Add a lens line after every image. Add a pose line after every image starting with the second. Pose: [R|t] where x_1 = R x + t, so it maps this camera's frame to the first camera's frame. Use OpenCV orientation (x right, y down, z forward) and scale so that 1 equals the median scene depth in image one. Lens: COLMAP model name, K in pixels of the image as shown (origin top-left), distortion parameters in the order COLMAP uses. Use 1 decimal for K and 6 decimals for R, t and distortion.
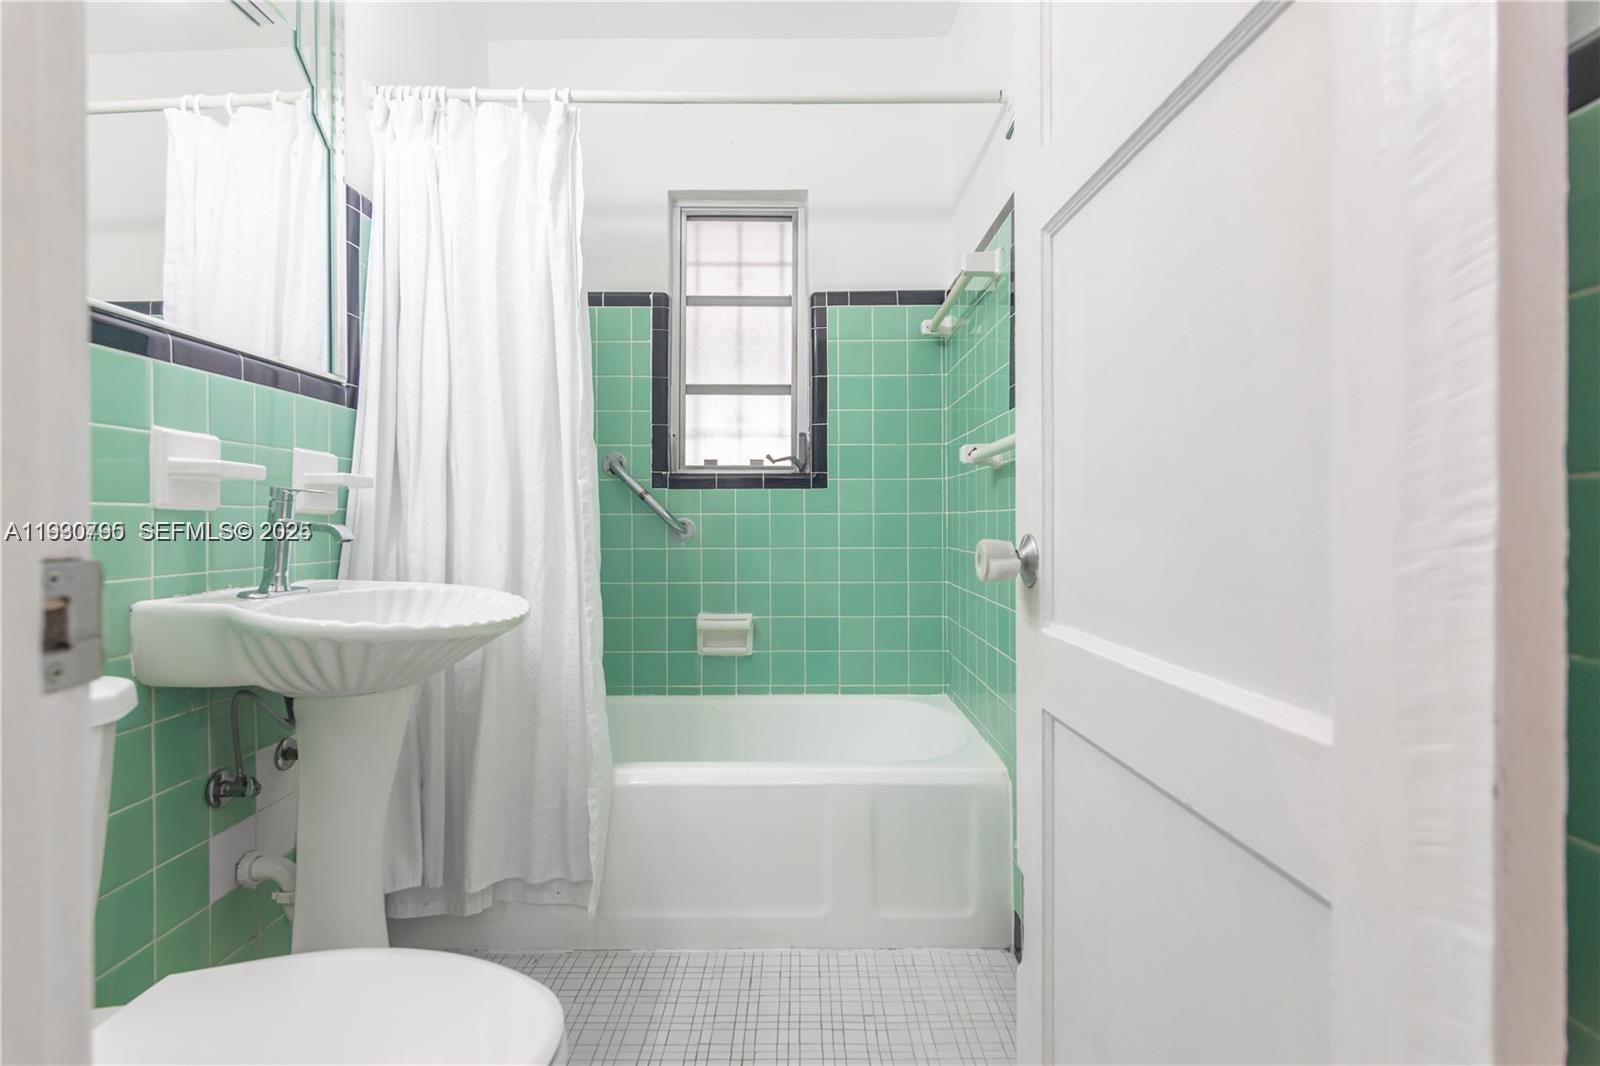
lens RADIAL K [[790.2, 0, 815.9], [0, 790.2, 529.8], [0, 0, 1]] dist [-0.001983, 0.002493]
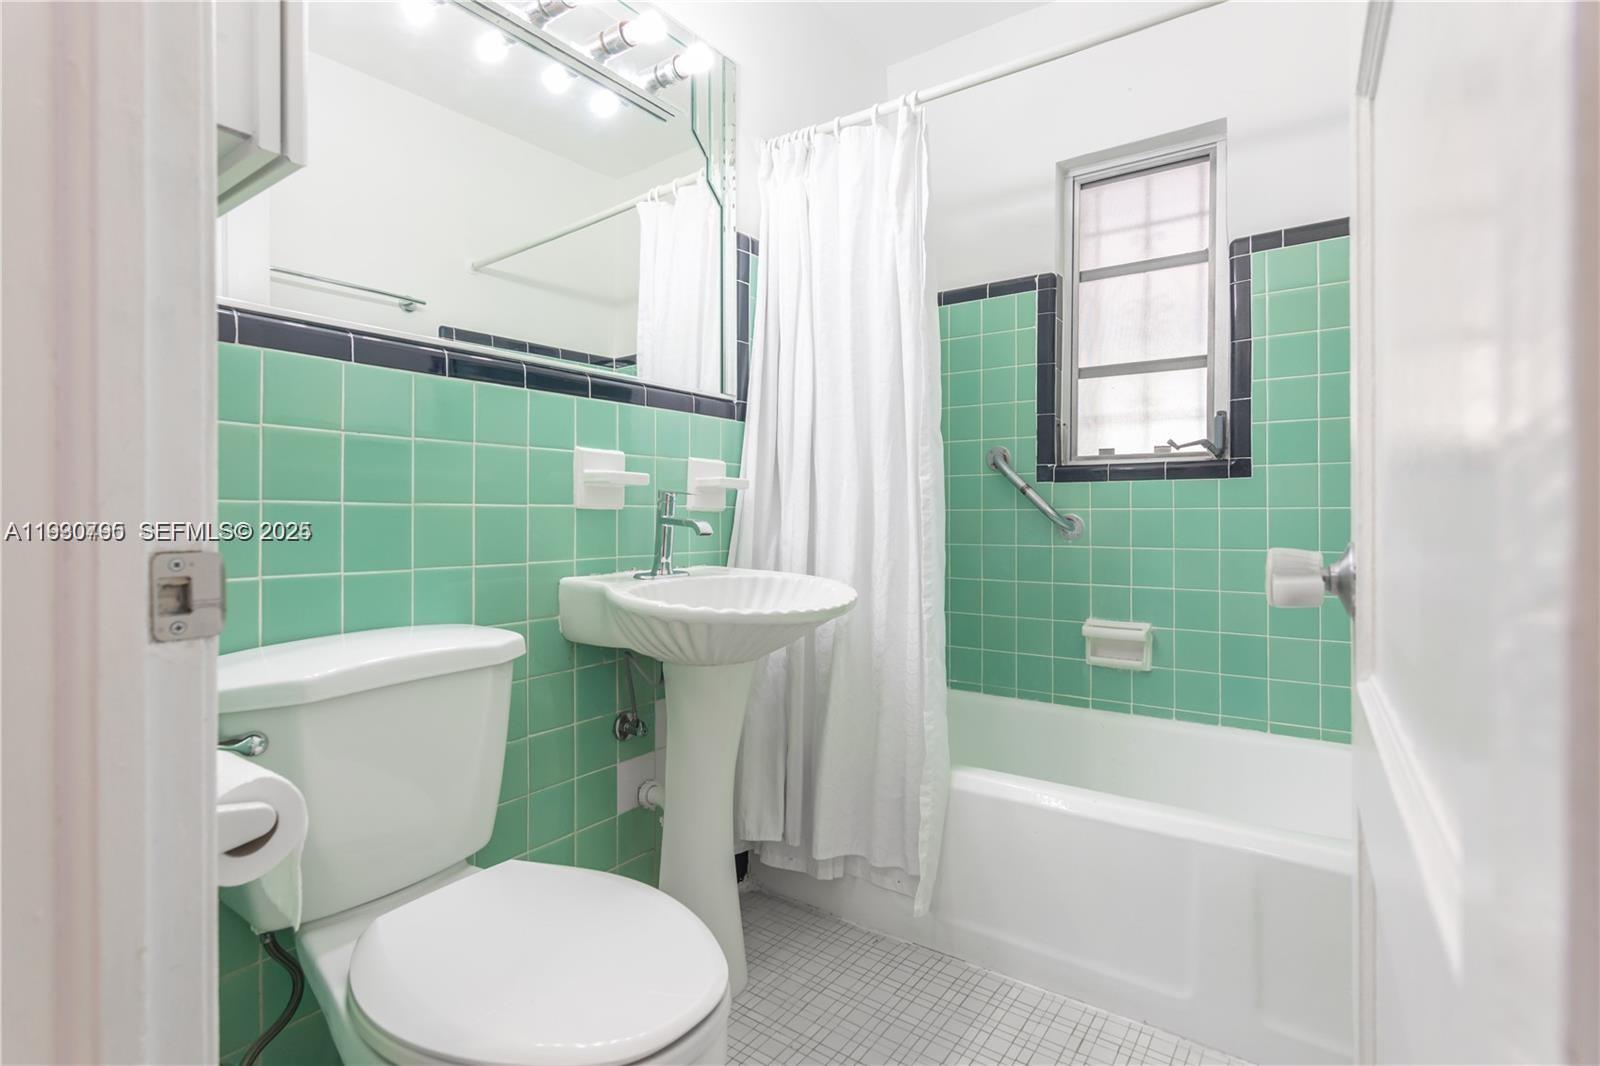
lens RADIAL K [[790.2, 0, 794.1], [0, 790.2, 520.0], [0, 0, 1]] dist [-0.001983, 0.002493]
pose [[0.806720, 0.004973, -0.590913, 0.156760], [-0.007191, 0.999973, -0.001402, -0.005173], [0.590890, 0.005380, 0.806734, 0.089184]]
